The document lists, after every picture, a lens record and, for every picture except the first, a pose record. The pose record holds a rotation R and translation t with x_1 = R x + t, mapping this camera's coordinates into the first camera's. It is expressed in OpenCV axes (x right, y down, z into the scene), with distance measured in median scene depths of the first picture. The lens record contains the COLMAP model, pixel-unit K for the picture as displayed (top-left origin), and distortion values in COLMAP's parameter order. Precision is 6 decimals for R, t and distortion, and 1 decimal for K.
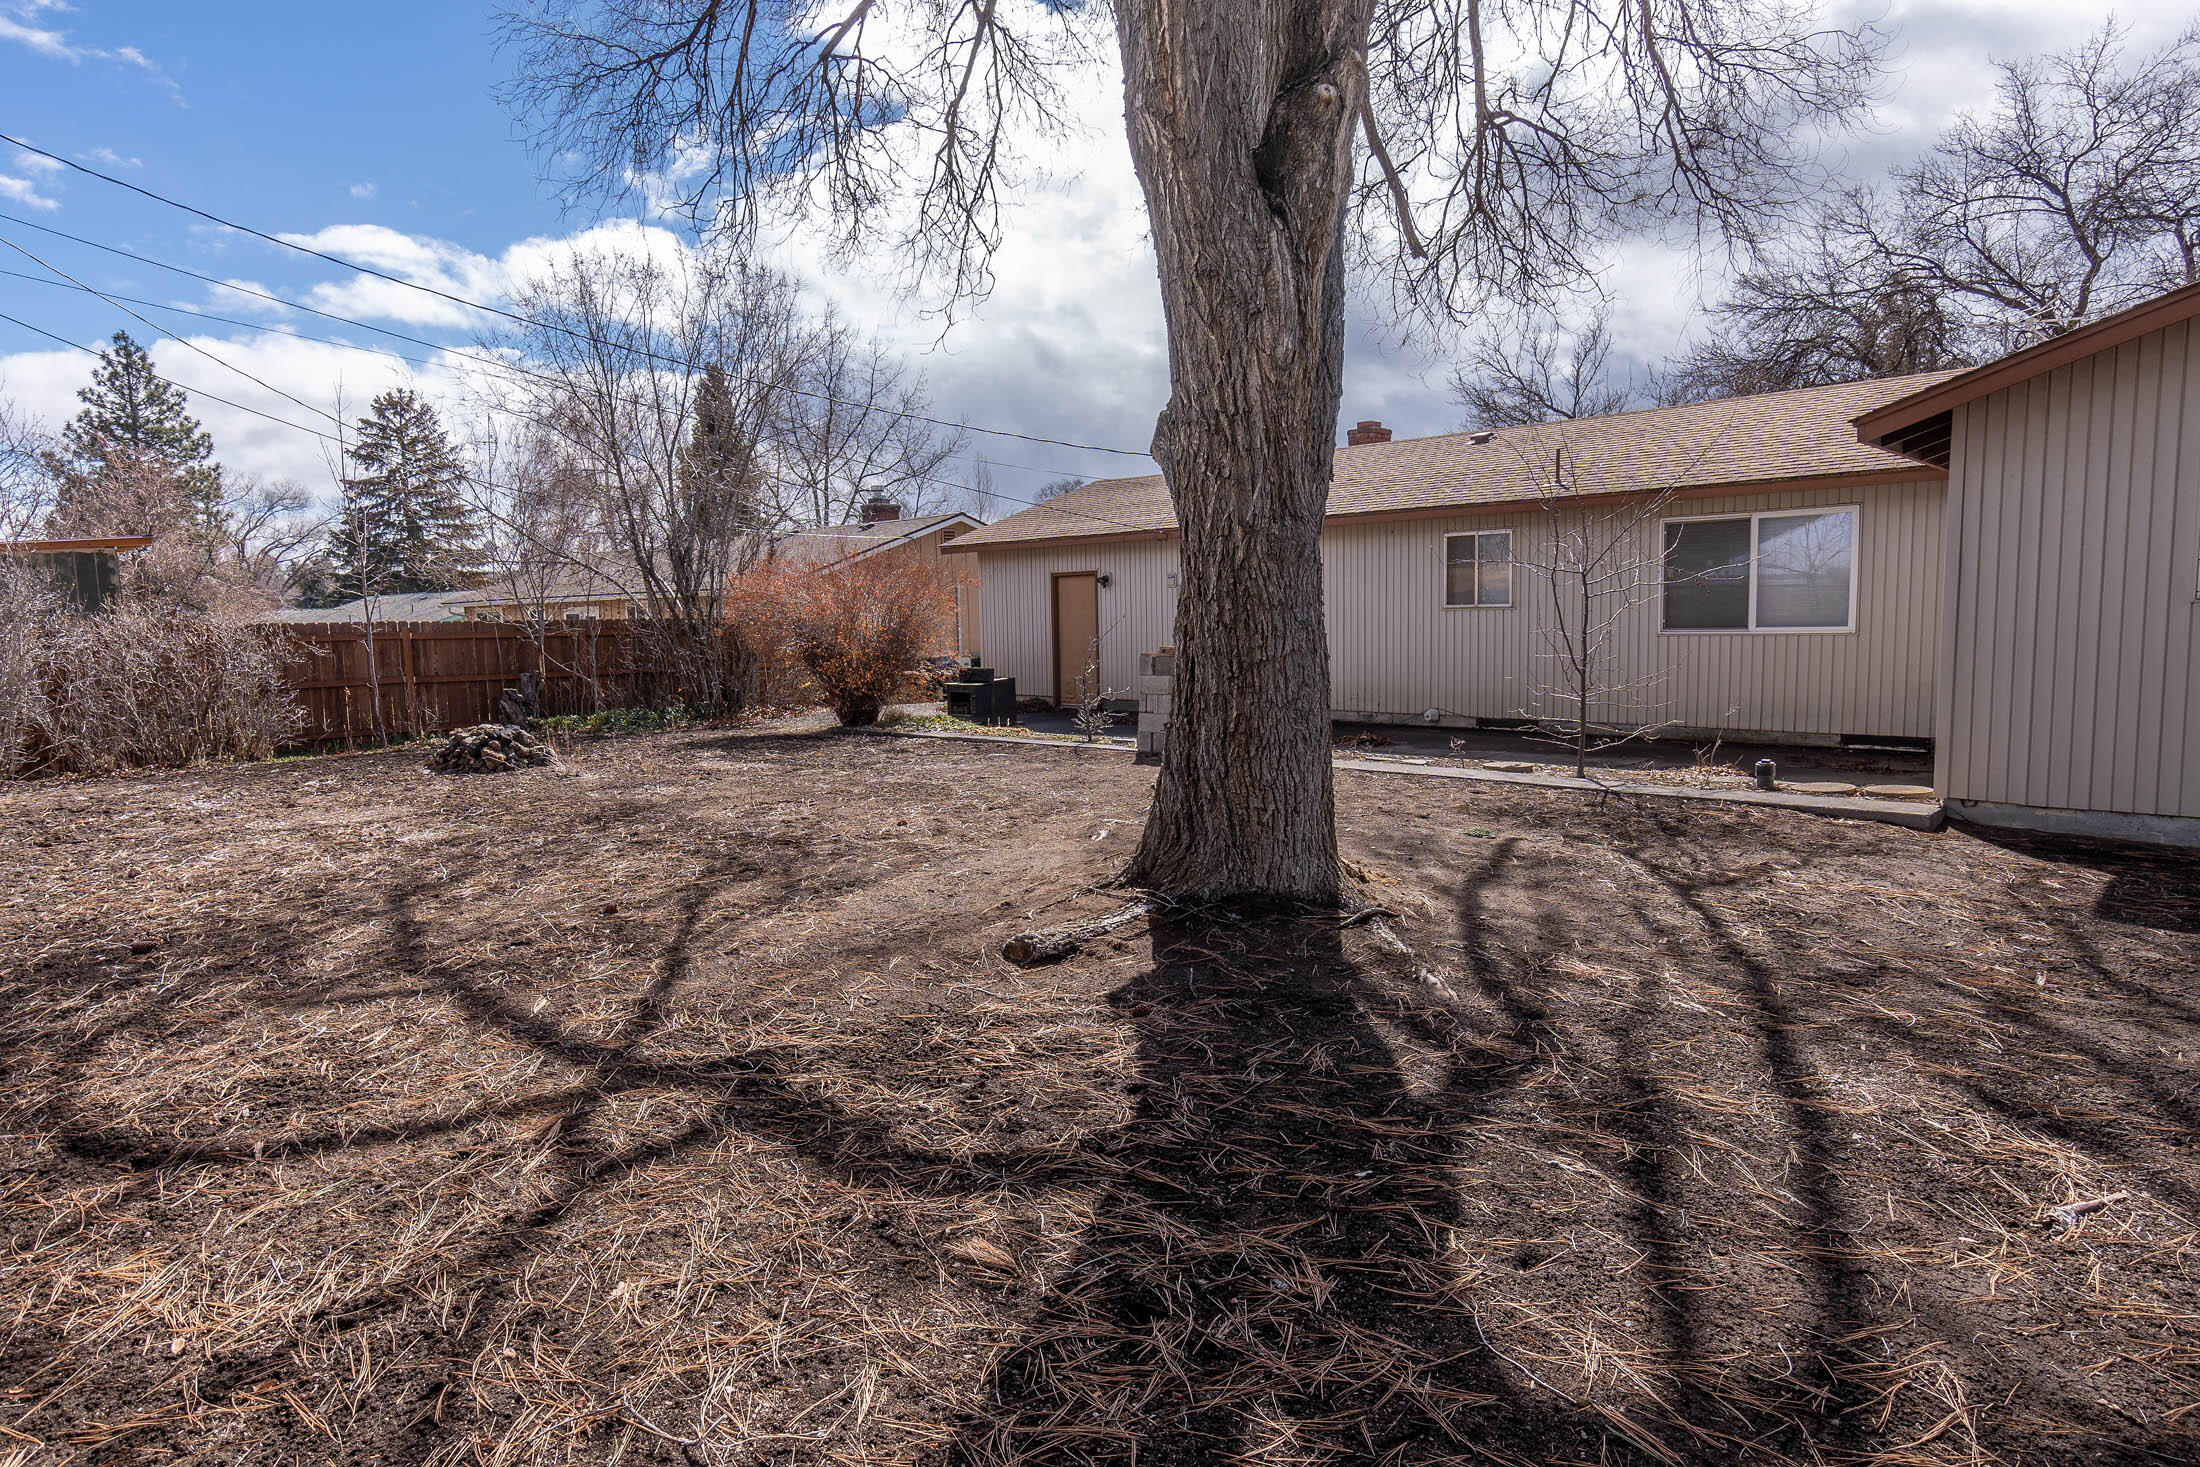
lens RADIAL K [[1201.6, 0, 1100.0], [0, 1201.6, 733.5], [0, 0, 1]] dist [-0.006154, -0.002174]
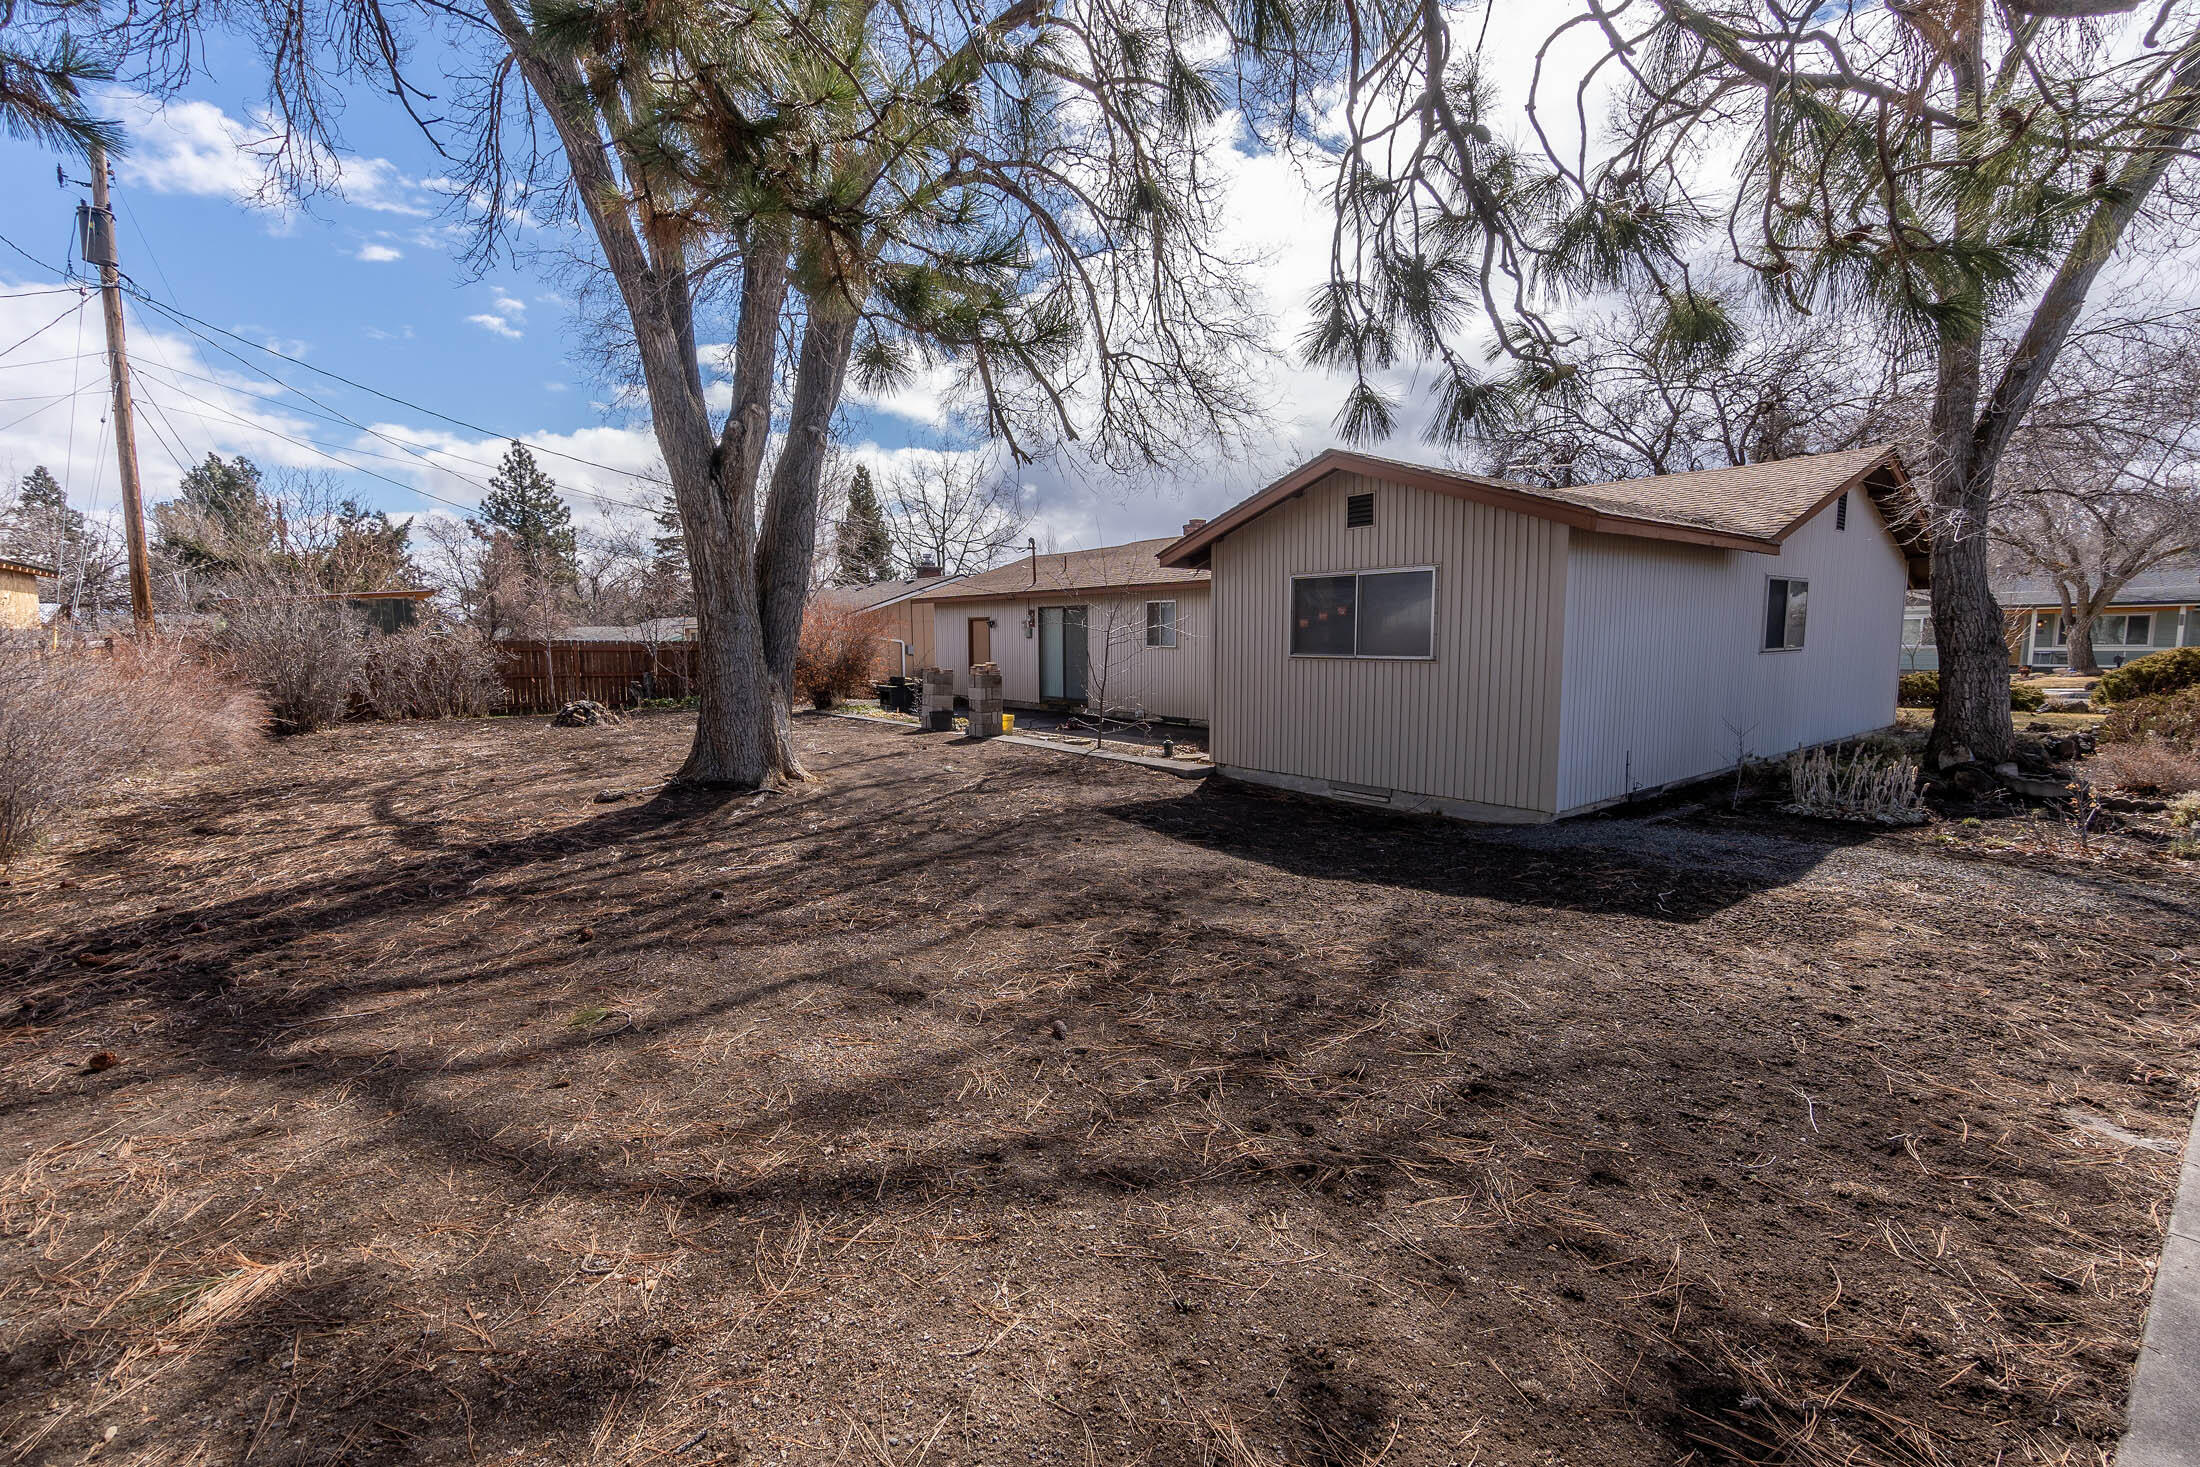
lens RADIAL K [[916.4, 0, 1100.0], [0, 916.4, 733.5], [0, 0, 1]] dist [-0.028753, -0.000703]
pose [[0.991465, 0.036464, -0.125168, 0.320601], [-0.036077, 0.999335, 0.005356, 0.005079], [0.125280, -0.000795, 0.992121, -0.183458]]
